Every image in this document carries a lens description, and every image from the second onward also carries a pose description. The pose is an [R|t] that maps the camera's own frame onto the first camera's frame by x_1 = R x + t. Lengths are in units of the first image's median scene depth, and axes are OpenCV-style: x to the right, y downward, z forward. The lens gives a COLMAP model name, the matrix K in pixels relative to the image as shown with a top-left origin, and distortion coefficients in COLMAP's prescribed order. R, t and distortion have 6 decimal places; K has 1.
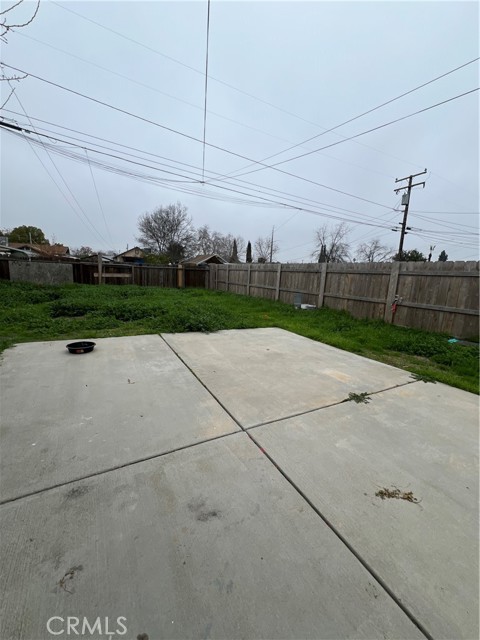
lens RADIAL K [[254.8, 0, 241.3], [0, 254.8, 315.6], [0, 0, 1]] dist [-0.000987, -0.000371]
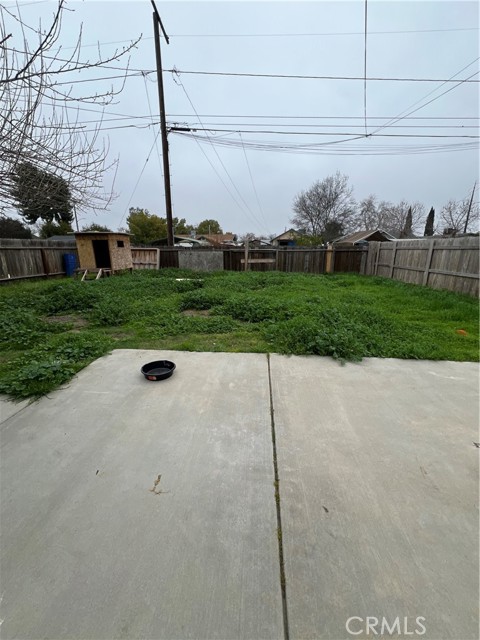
lens RADIAL K [[254.8, 0, 241.3], [0, 254.8, 315.6], [0, 0, 1]] dist [-0.000987, -0.000371]
pose [[0.834010, 0.091288, -0.544145, -0.004388], [-0.050949, 0.994746, 0.088794, -0.031211], [0.549392, -0.046331, 0.834279, 0.130716]]
